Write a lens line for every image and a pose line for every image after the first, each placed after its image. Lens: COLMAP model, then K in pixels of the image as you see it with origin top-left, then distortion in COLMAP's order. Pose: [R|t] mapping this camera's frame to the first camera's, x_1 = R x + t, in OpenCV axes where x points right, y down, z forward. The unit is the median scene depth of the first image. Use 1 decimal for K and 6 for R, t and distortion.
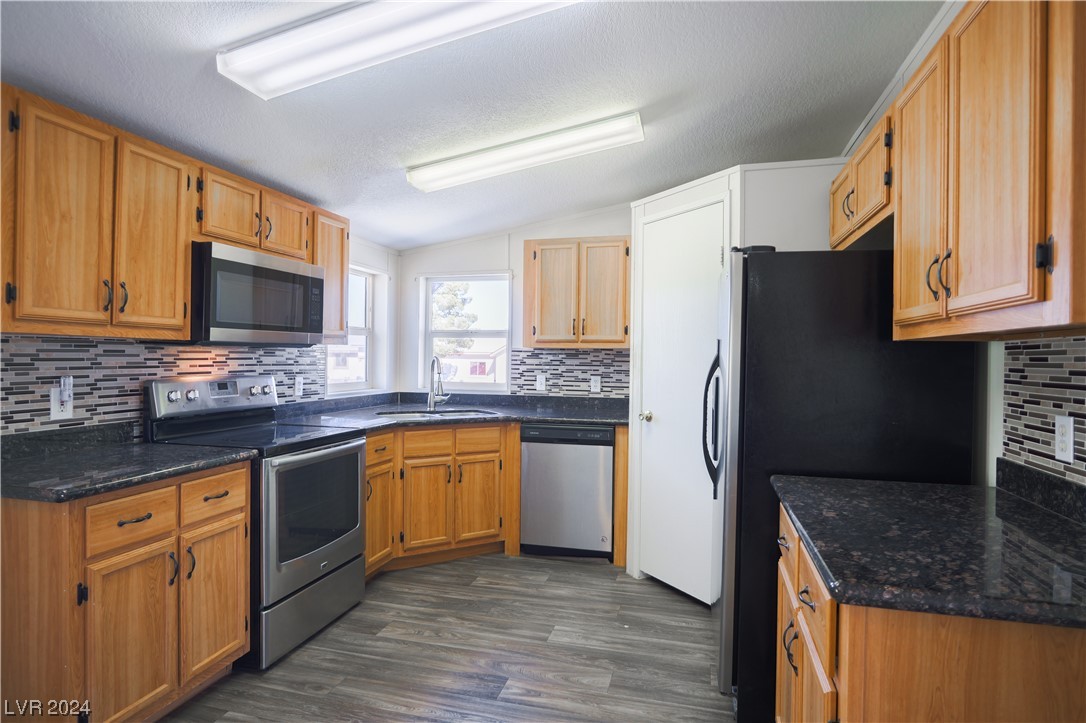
lens RADIAL K [[601.0, 0, 535.3], [0, 601.0, 359.0], [0, 0, 1]] dist [-0.013824, 0.000712]
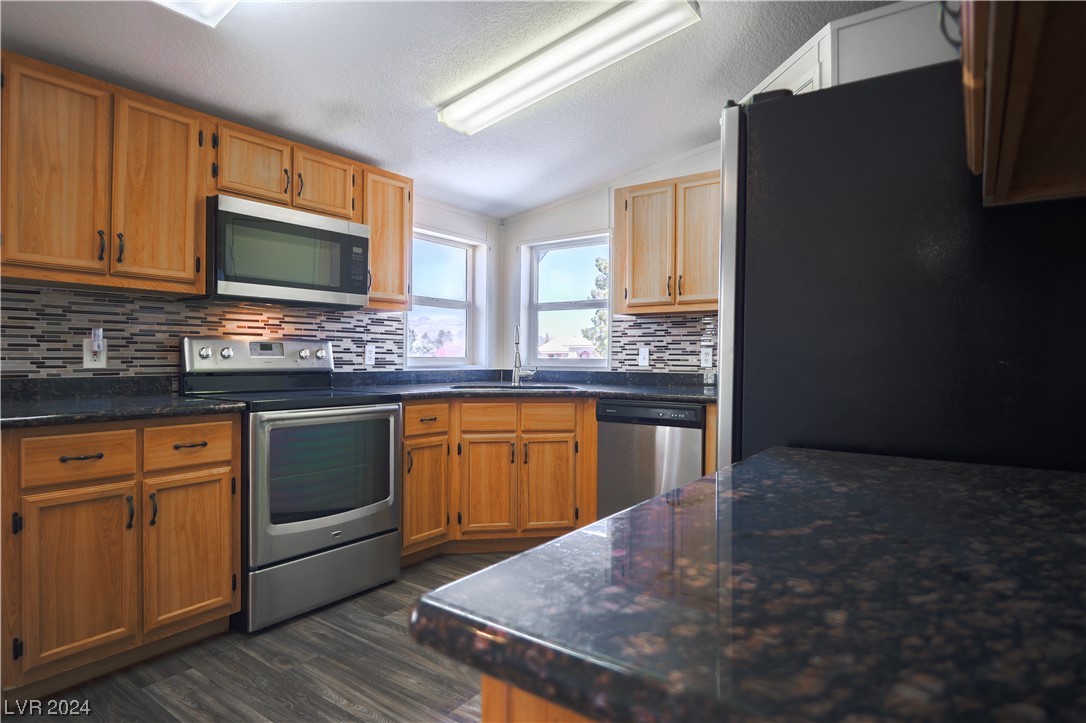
lens RADIAL K [[601.0, 0, 544.9], [0, 601.0, 361.9], [0, 0, 1]] dist [-0.013824, 0.000712]
pose [[0.932254, -0.002025, -0.361798, 0.318245], [0.000332, 0.999989, -0.004742, 0.085932], [0.361804, 0.004301, 0.932244, 0.262579]]
